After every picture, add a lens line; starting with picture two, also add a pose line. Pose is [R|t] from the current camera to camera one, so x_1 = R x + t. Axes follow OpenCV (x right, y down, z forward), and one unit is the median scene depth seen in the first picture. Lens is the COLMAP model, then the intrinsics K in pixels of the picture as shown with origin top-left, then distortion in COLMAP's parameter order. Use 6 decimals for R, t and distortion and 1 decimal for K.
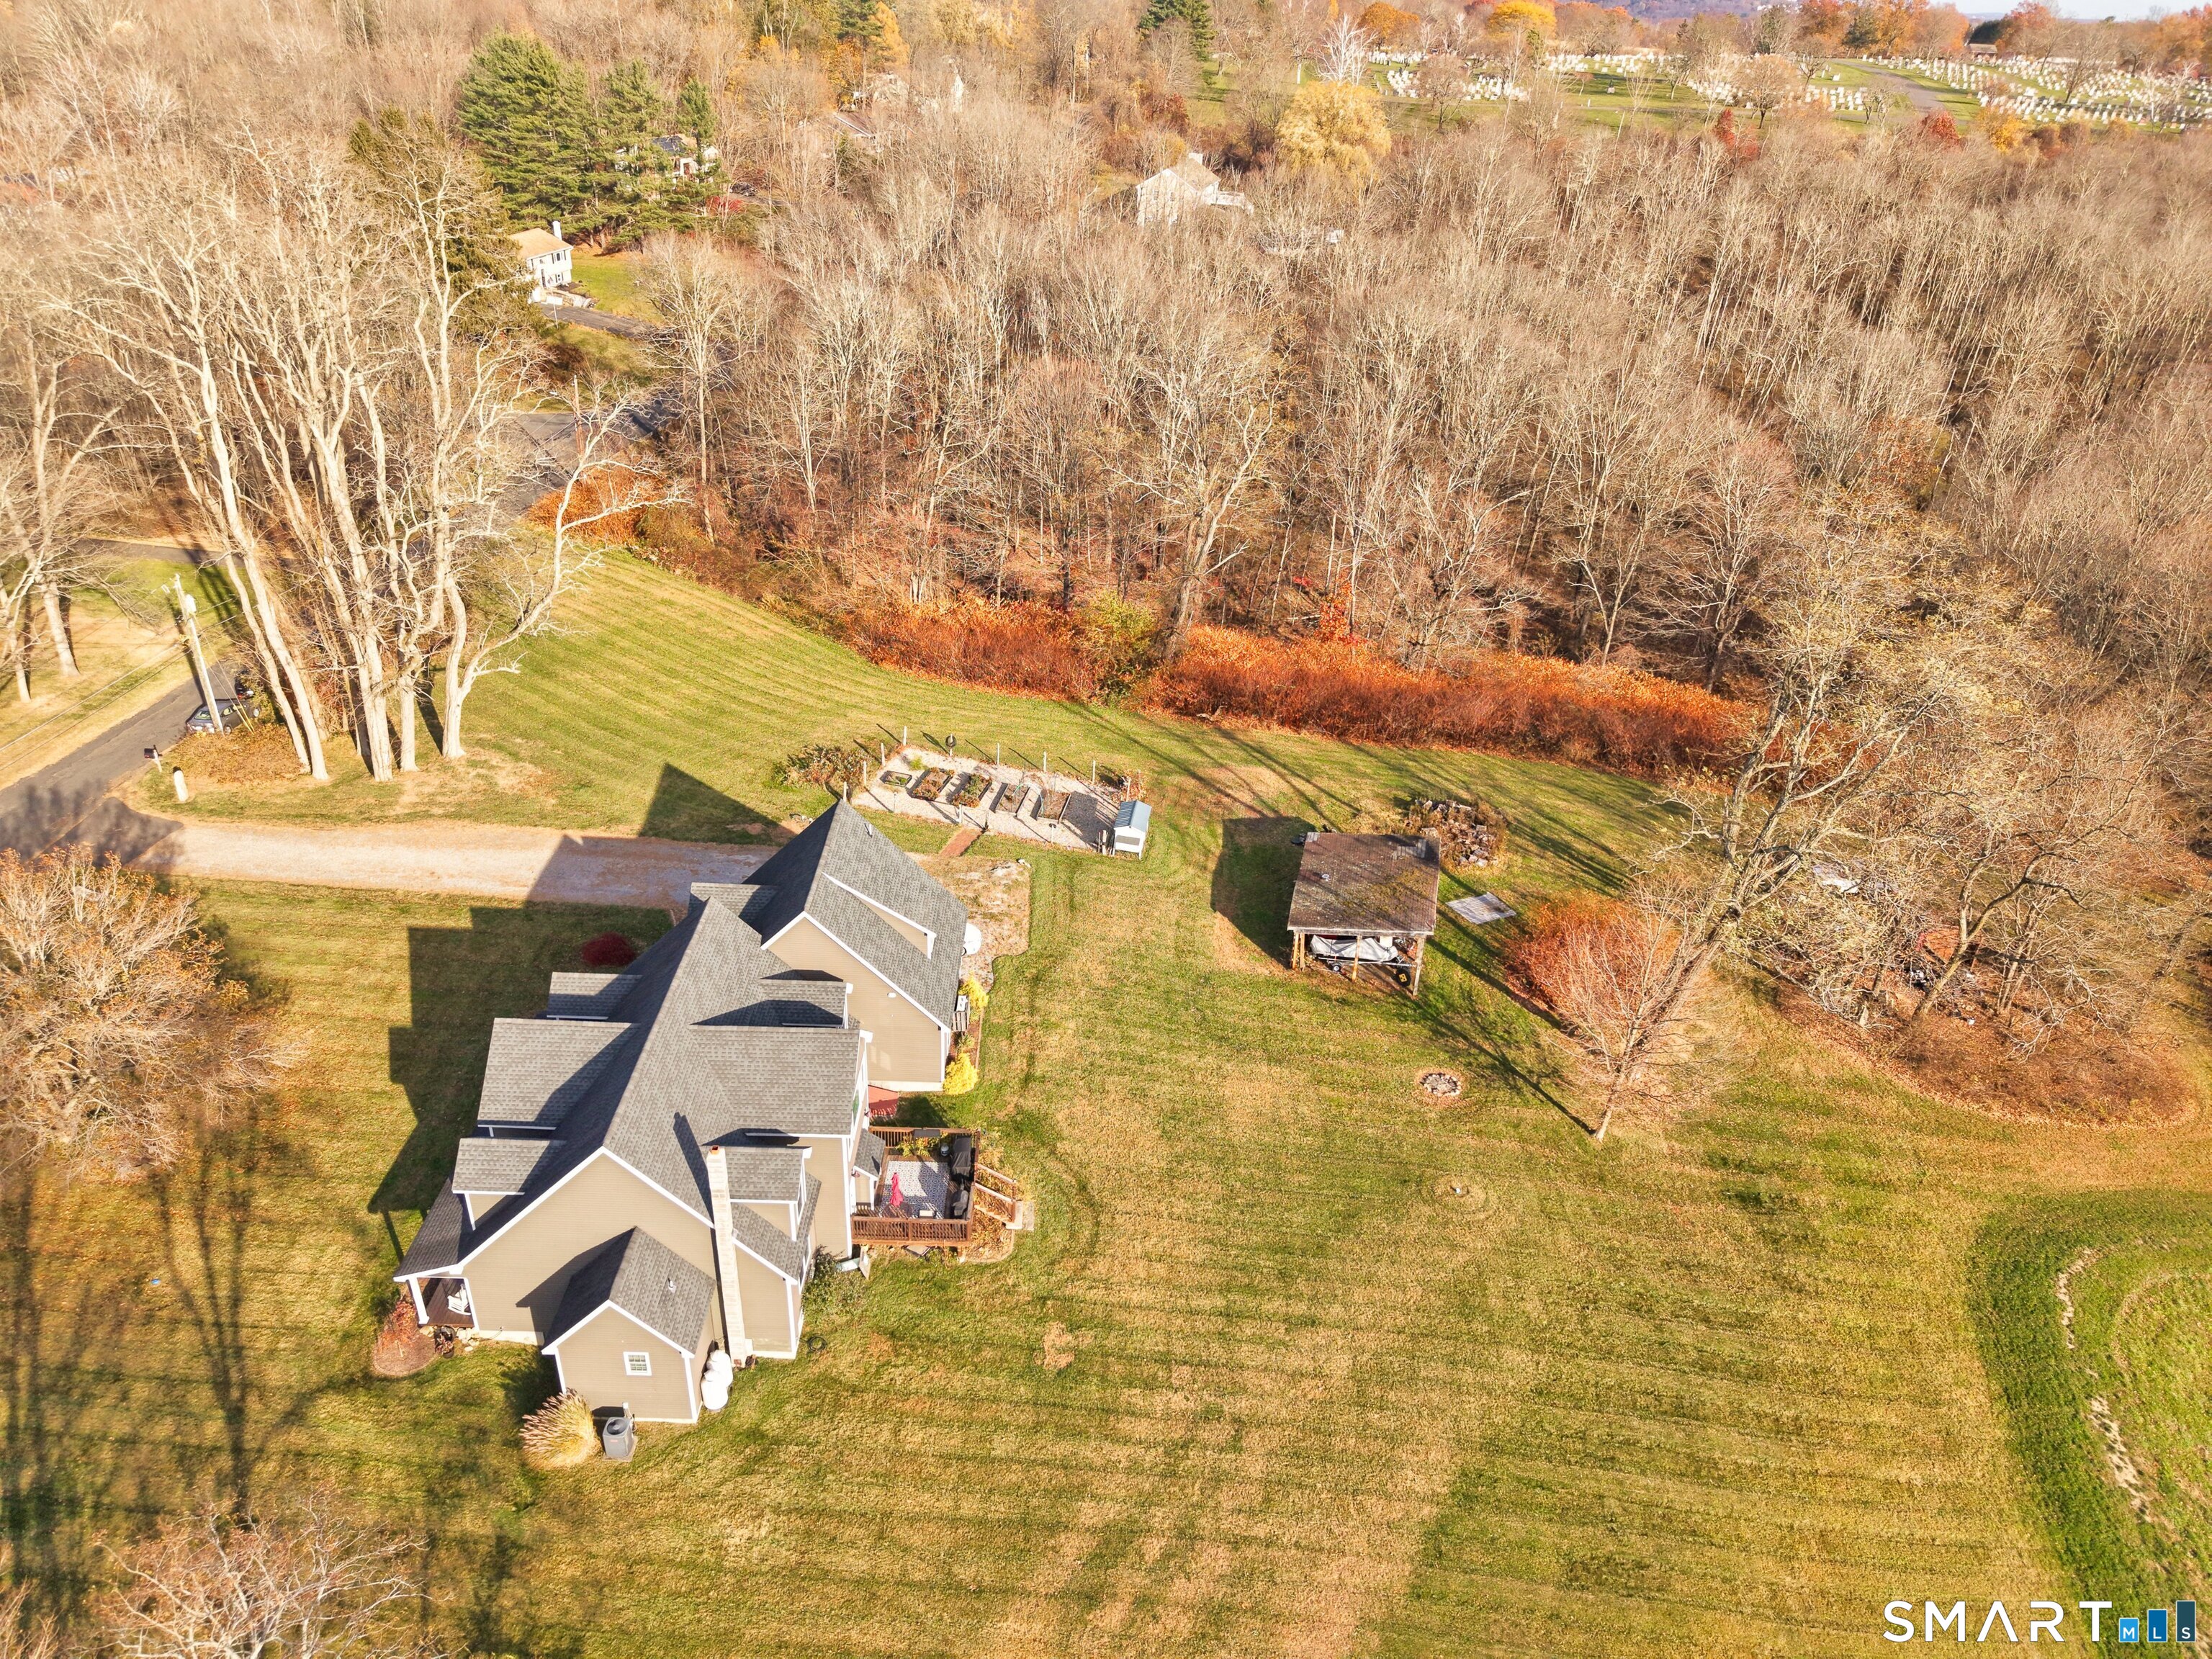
lens RADIAL K [[1527.1, 0, 1100.7], [0, 1527.1, 833.8], [0, 0, 1]] dist [0.054320, 0.001761]
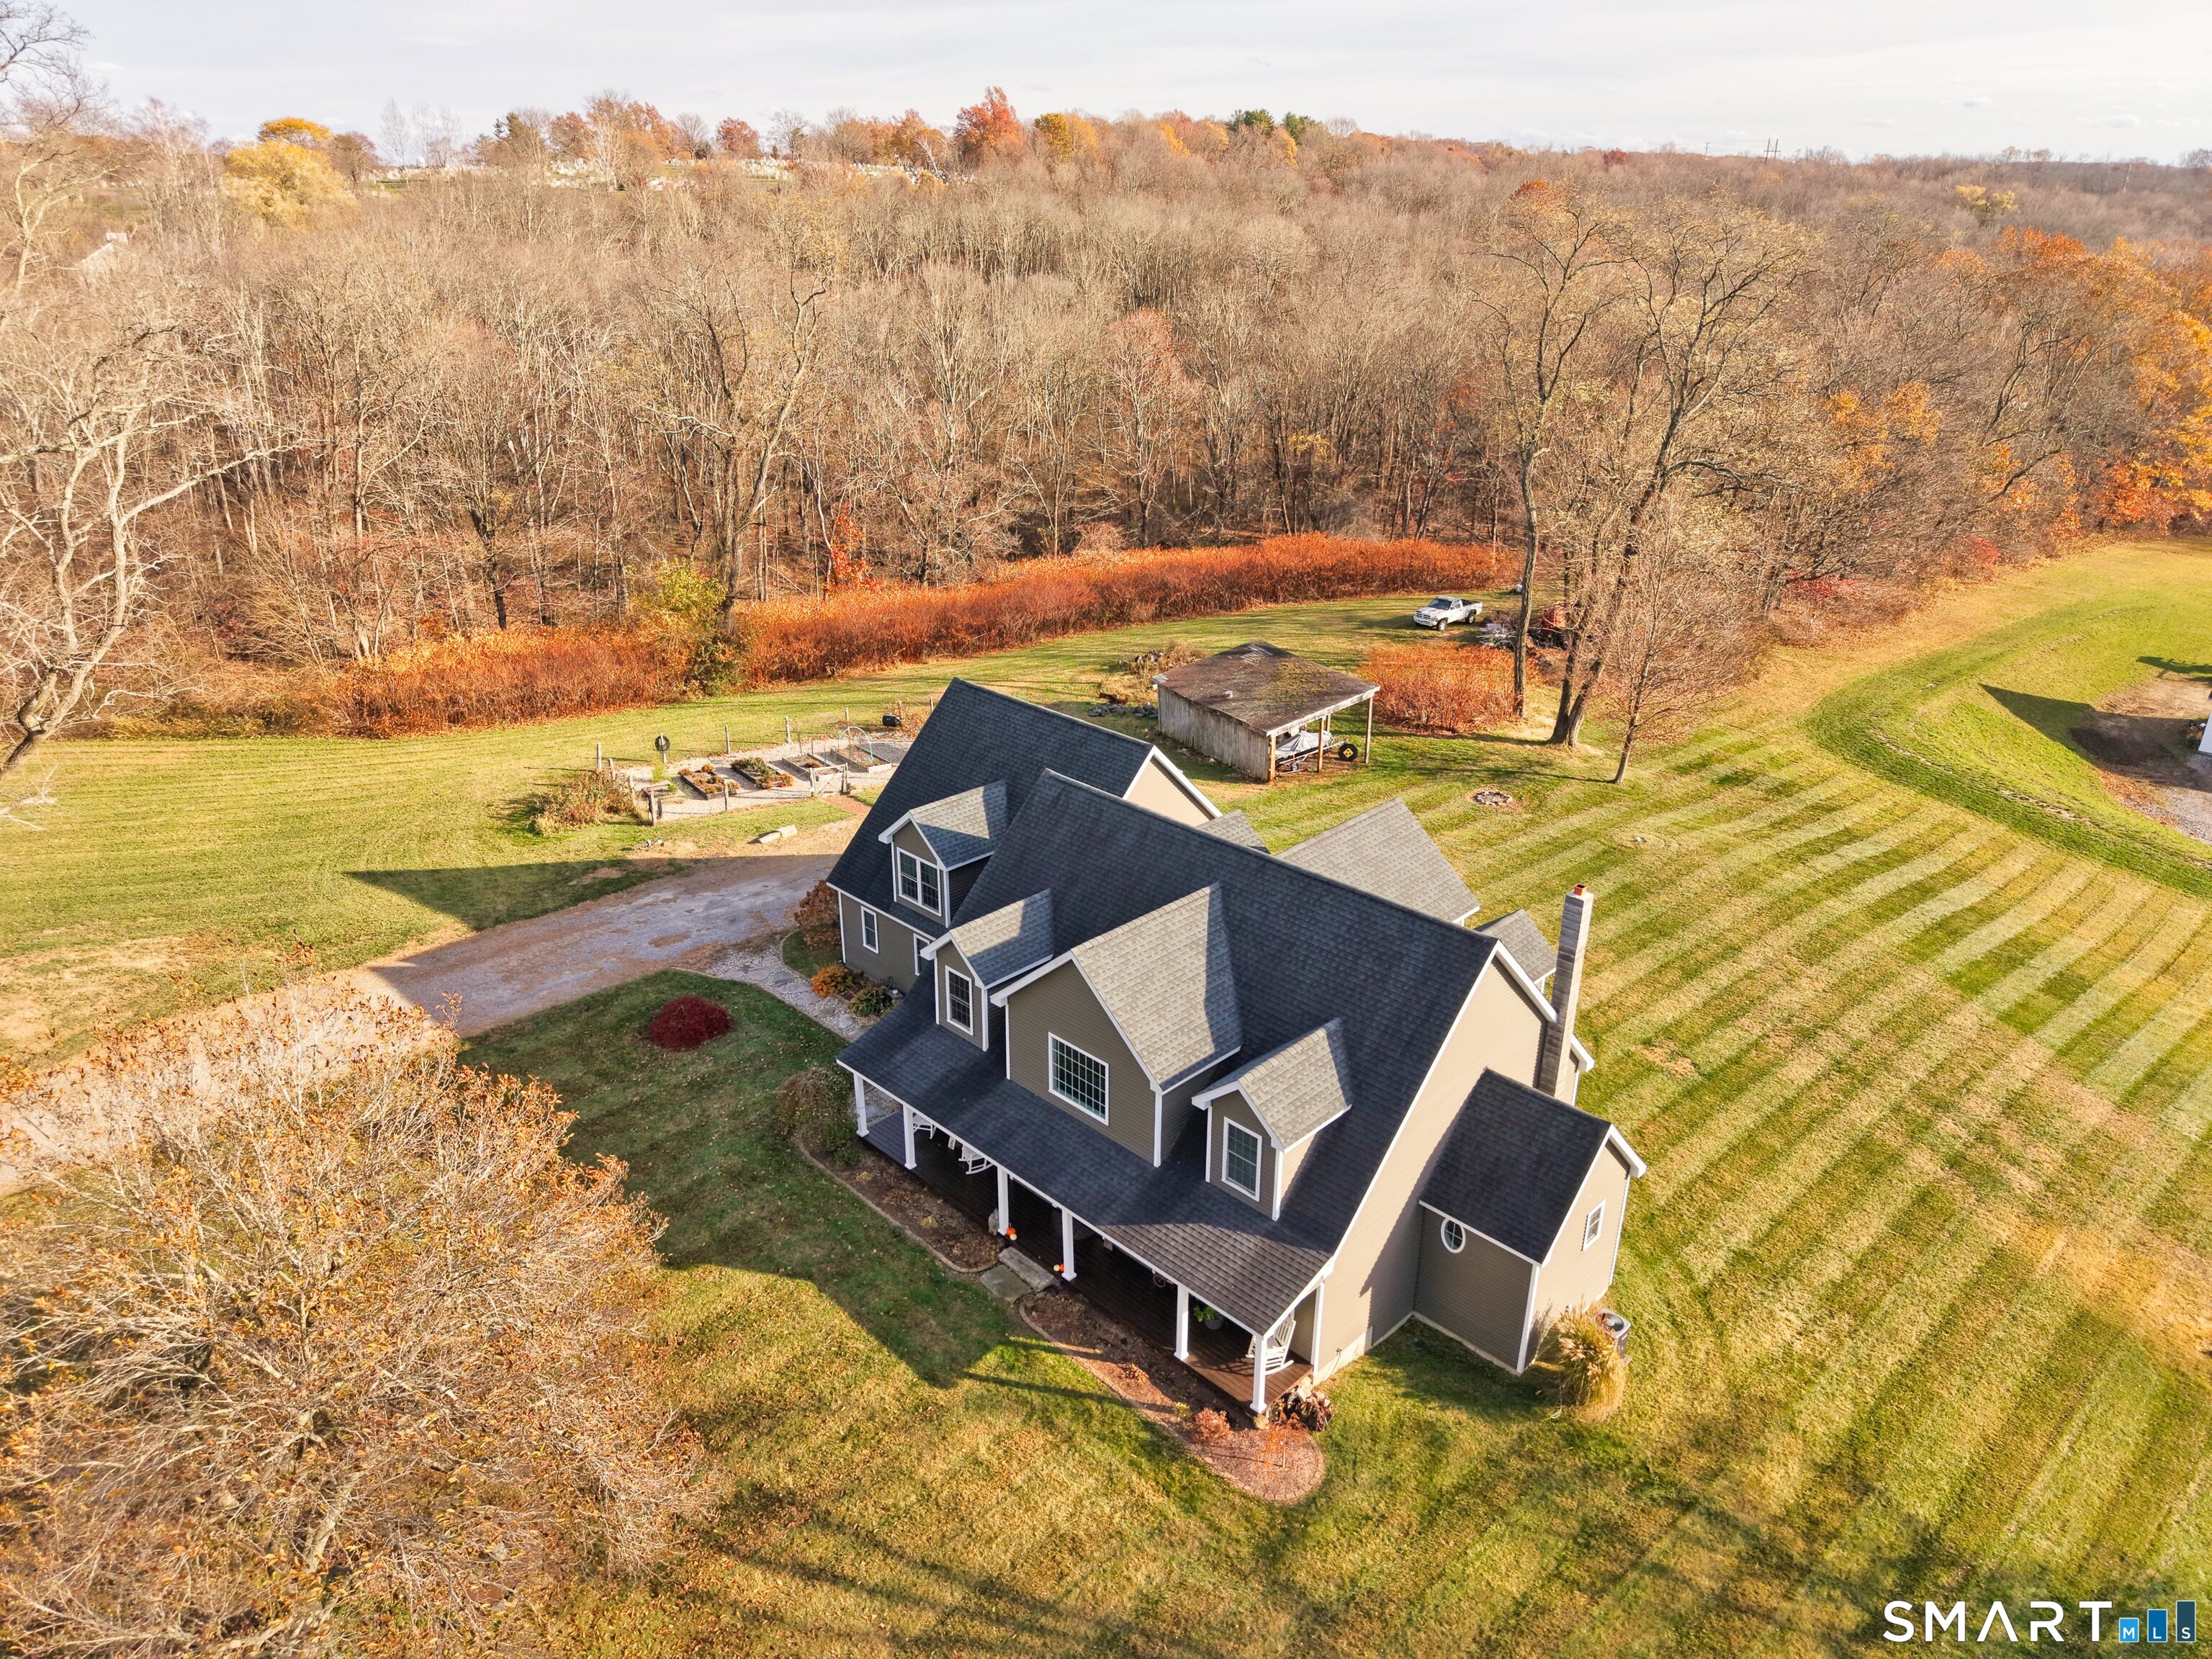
lens RADIAL K [[1527.1, 0, 1100.5], [0, 1527.1, 824.1], [0, 0, 1]] dist [0.054320, 0.001761]
pose [[0.676657, -0.303621, 0.670783, -0.692767], [0.384082, 0.922803, 0.030249, 0.051939], [-0.628185, 0.237168, 0.741036, 0.457622]]
